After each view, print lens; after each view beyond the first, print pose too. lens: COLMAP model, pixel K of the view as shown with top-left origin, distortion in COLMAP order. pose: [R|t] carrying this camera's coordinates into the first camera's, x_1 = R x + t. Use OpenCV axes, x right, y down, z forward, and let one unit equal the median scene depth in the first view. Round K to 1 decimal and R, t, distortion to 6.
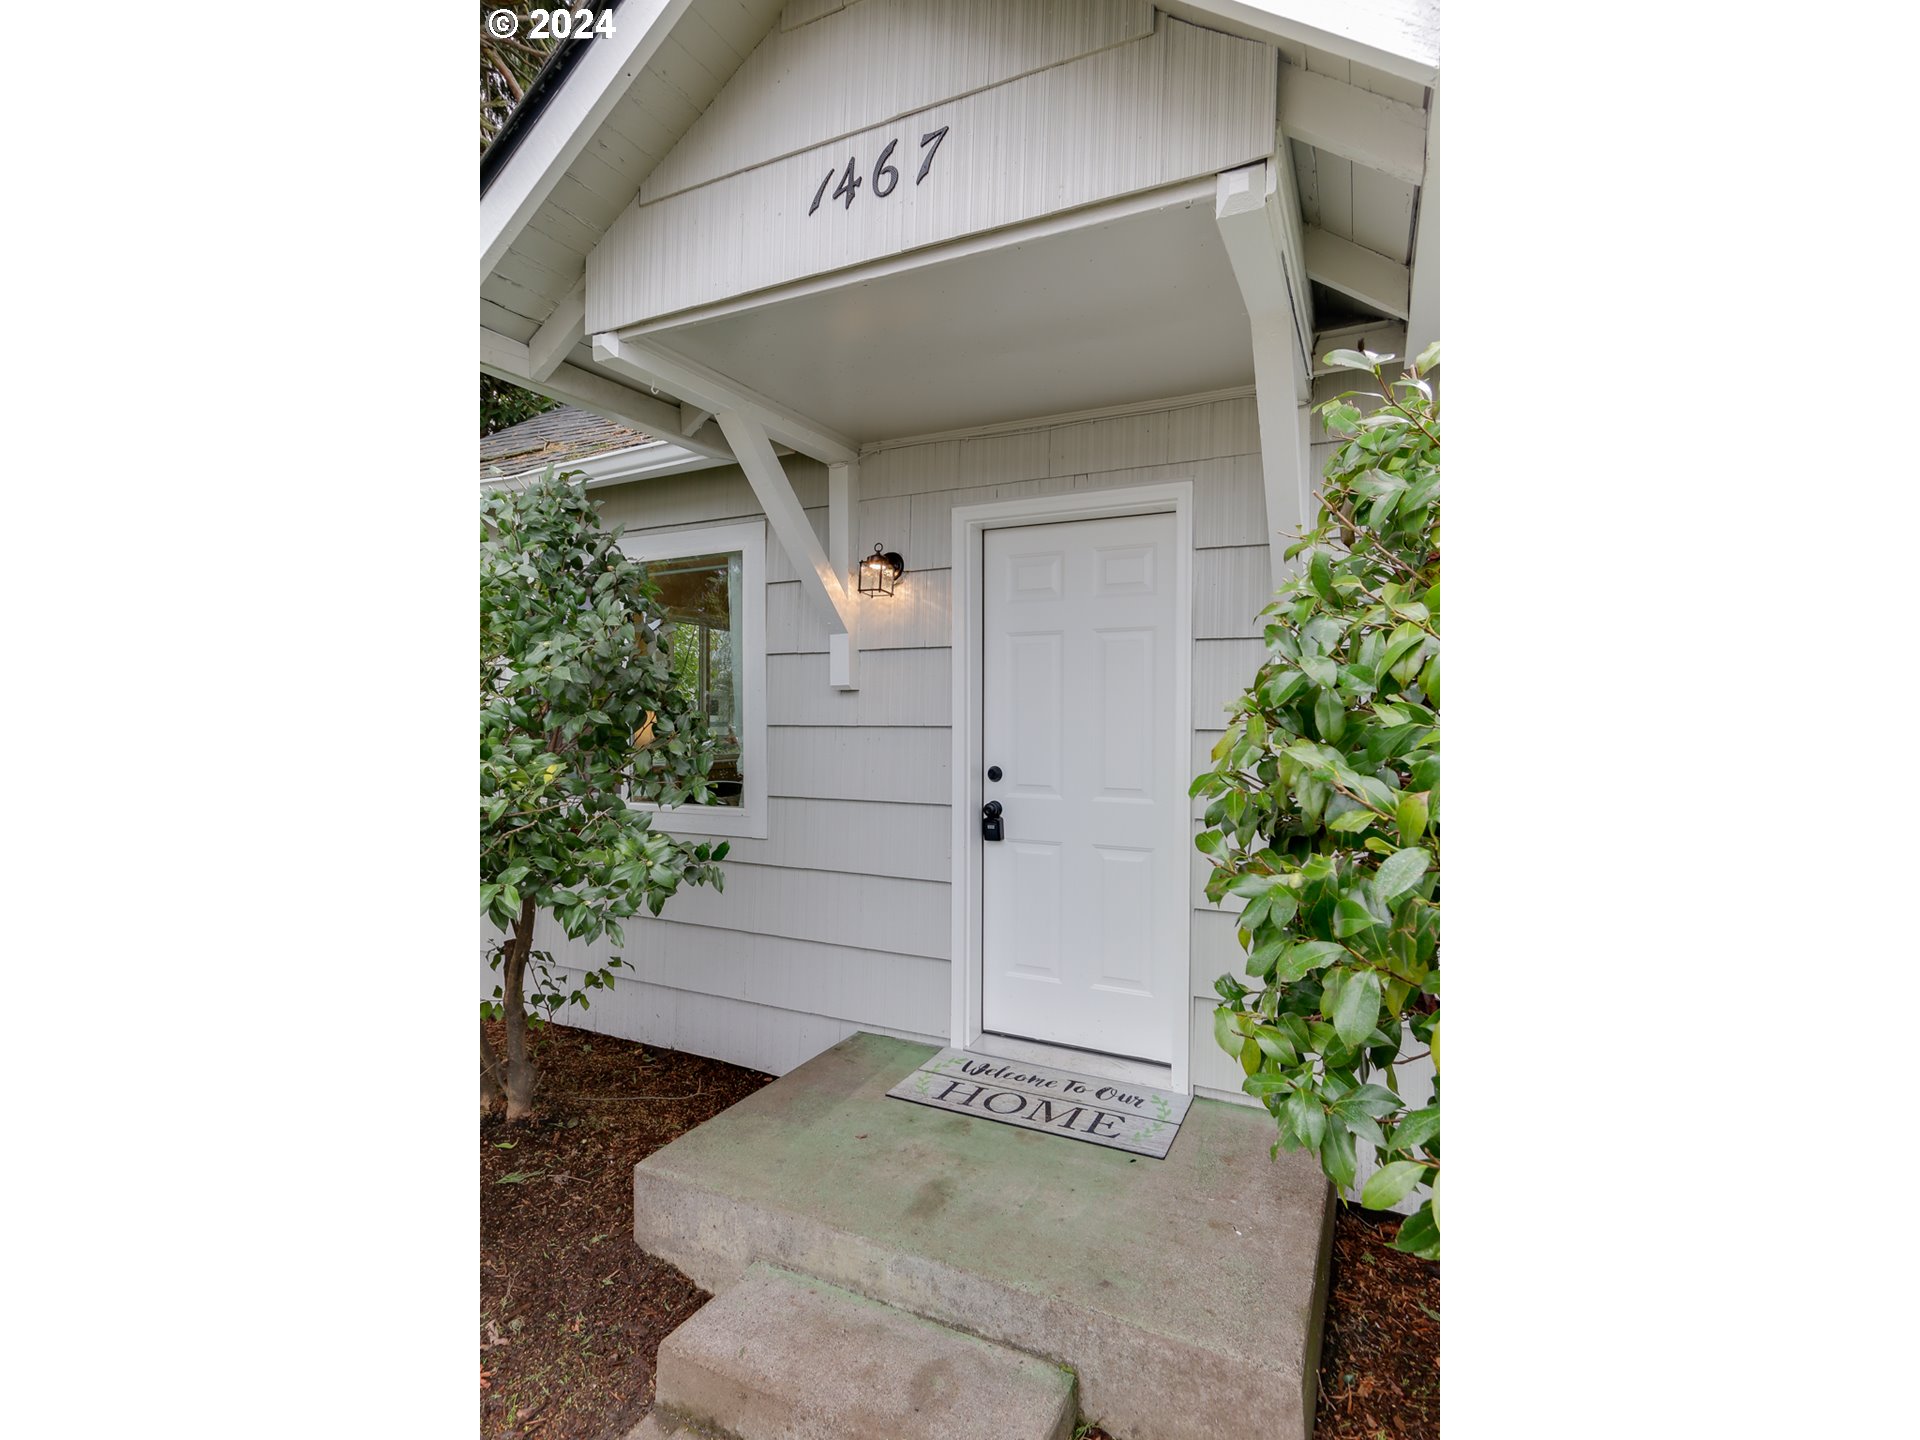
lens RADIAL K [[888.3, 0, 960.0], [0, 888.3, 720.0], [0, 0, 1]] dist [-0.003559, -0.000342]
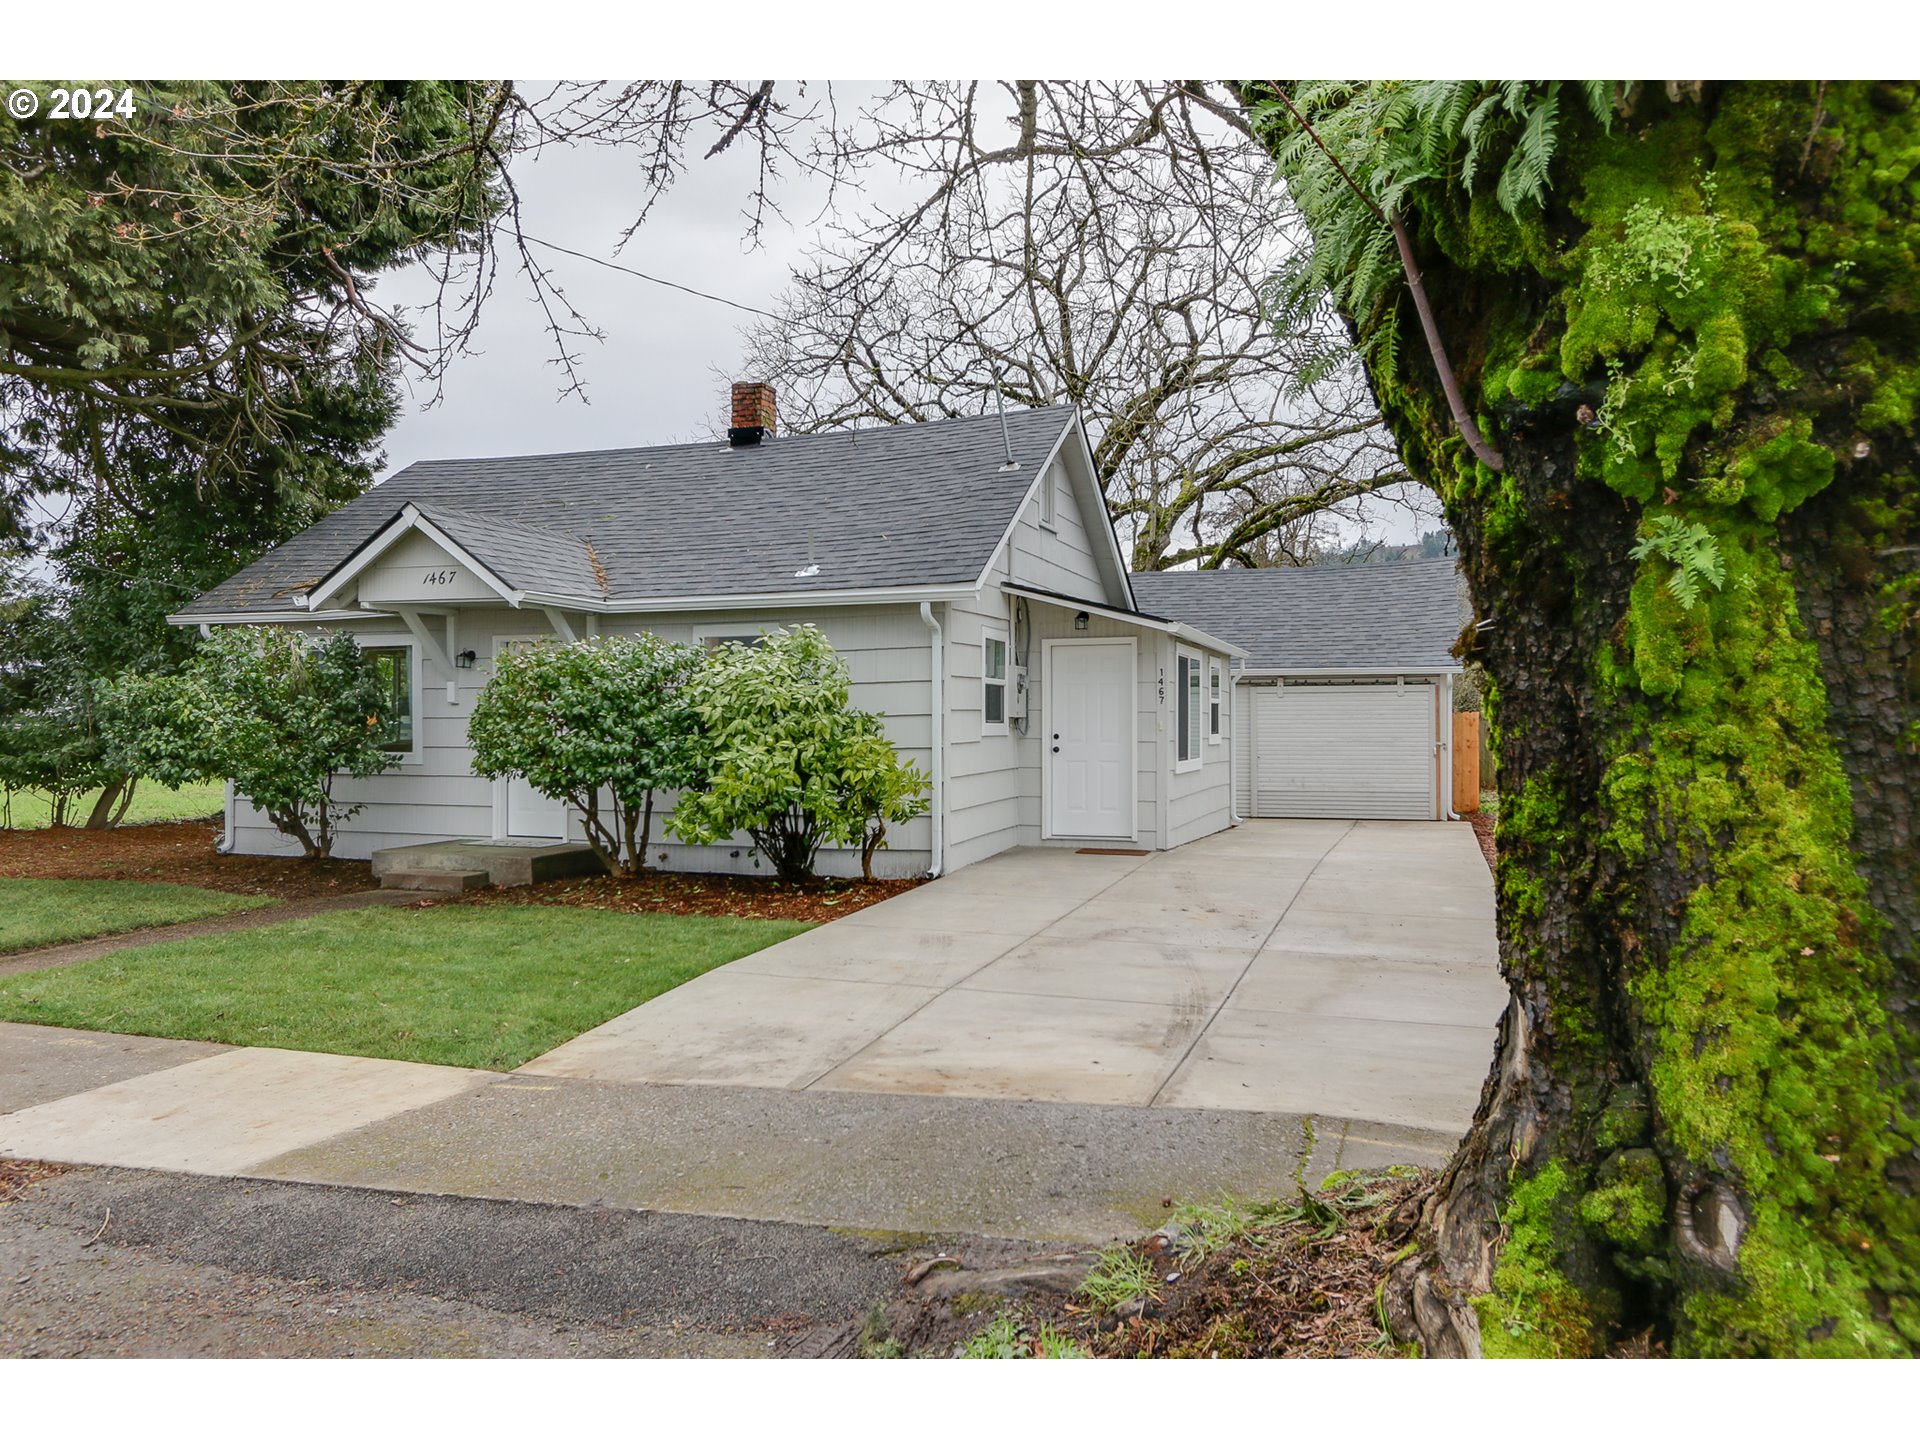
lens RADIAL K [[1324.4, 0, 959.2], [0, 1324.4, 704.8], [0, 0, 1]] dist [-0.027156, 0.021096]
pose [[0.992989, -0.001420, 0.118200, 0.905489], [0.004018, 0.999756, -0.021743, 0.060348], [-0.118140, 0.022065, 0.992752, -3.062703]]
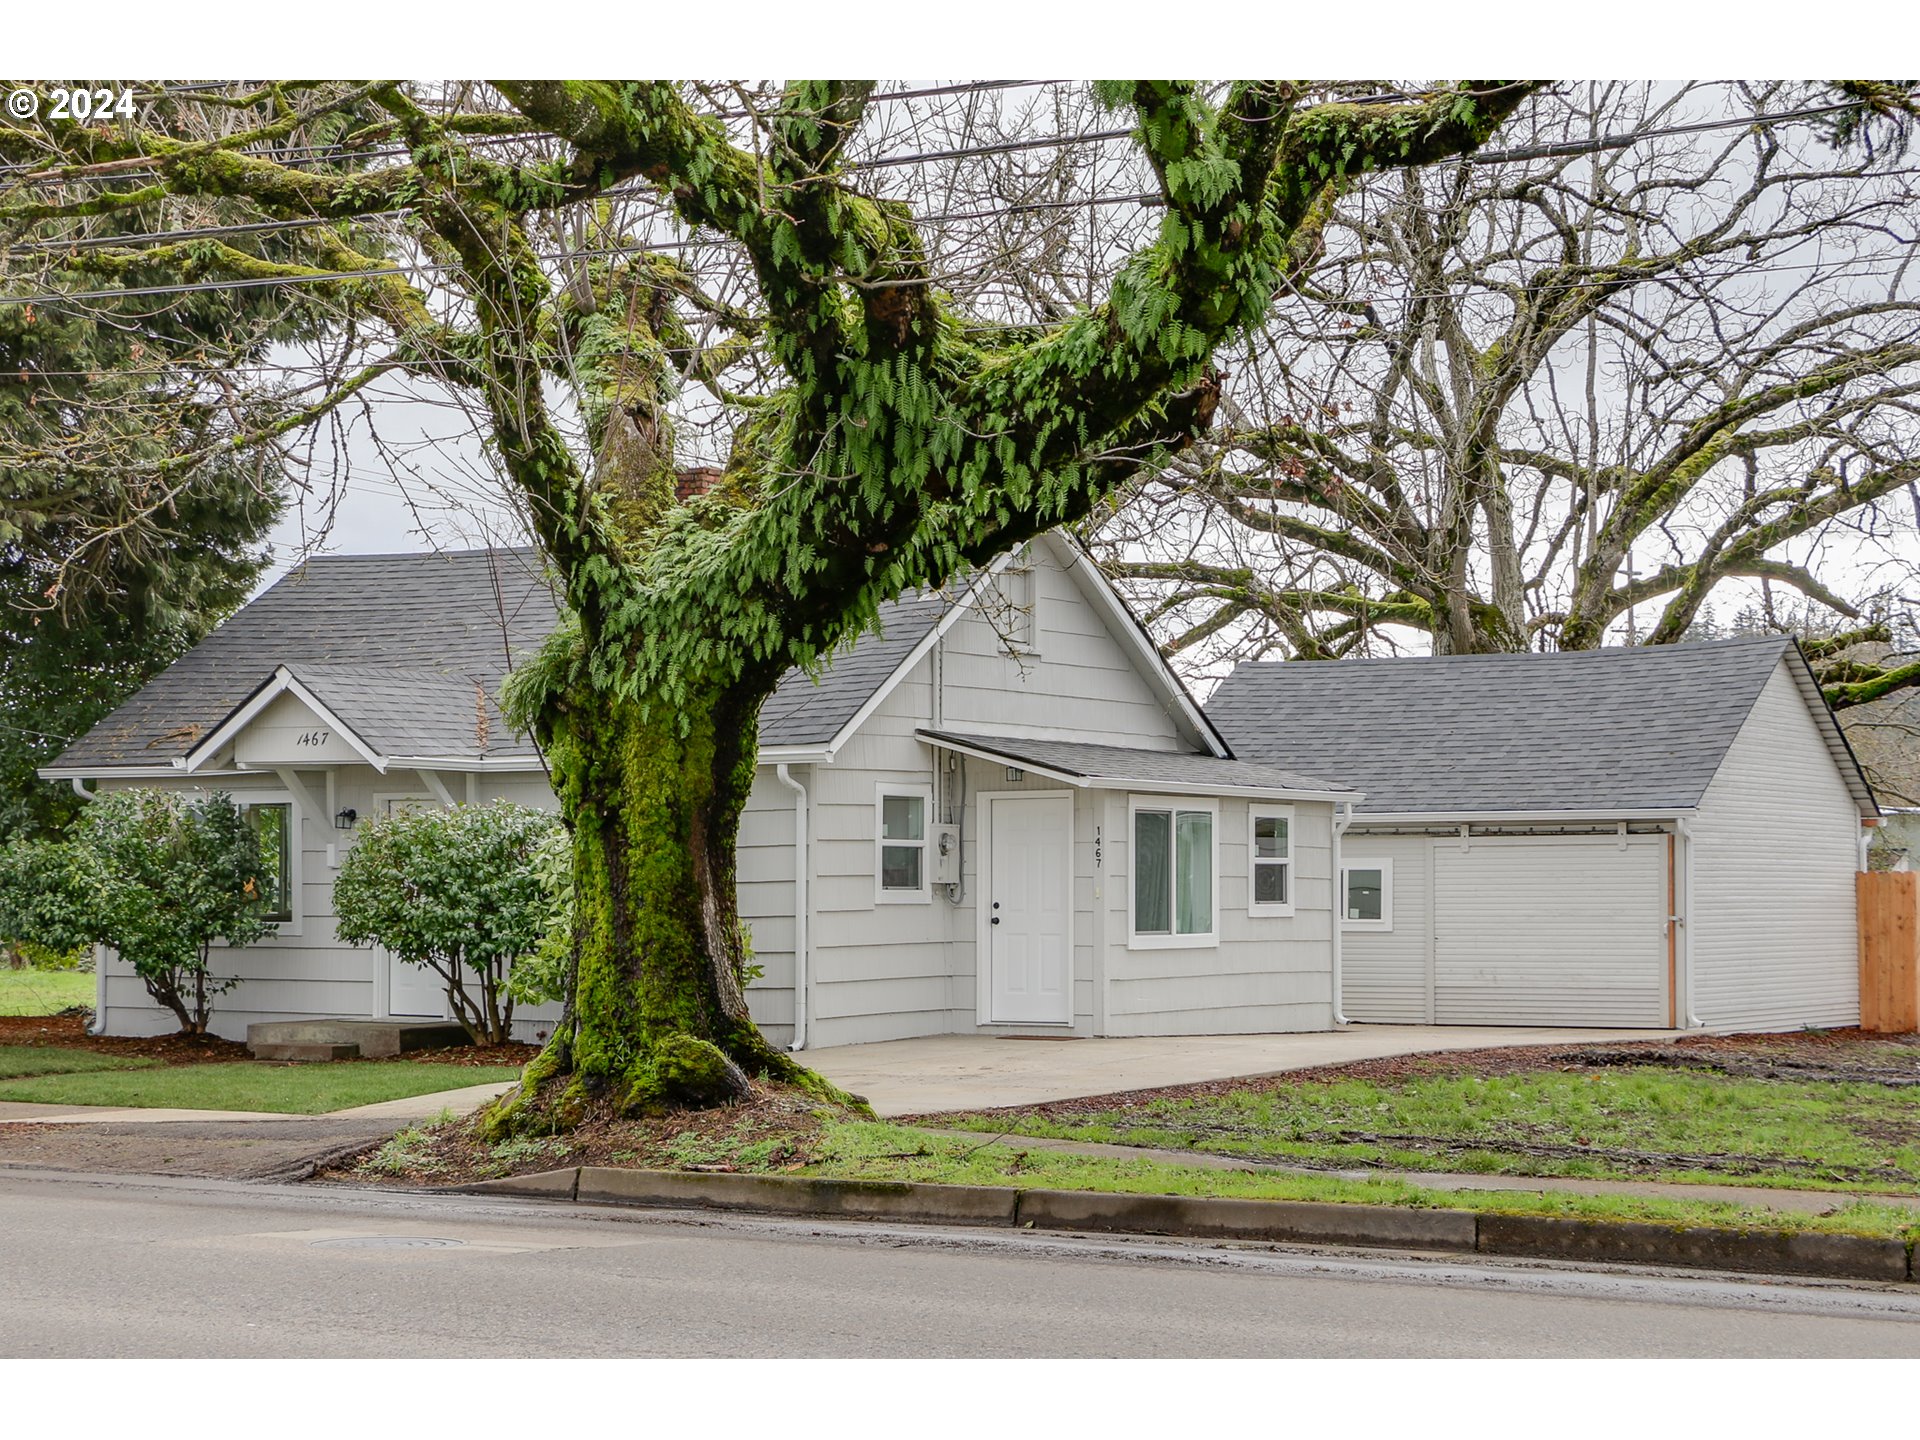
lens RADIAL K [[3440.1, 0, 960.0], [0, 3440.1, 720.0], [0, 0, 1]] dist [-0.066398, 0.093185]
pose [[0.994074, -0.008475, -0.108378, 2.567013], [0.002167, 0.998304, -0.058184, 0.109246], [0.108687, 0.057604, 0.992406, -8.023996]]
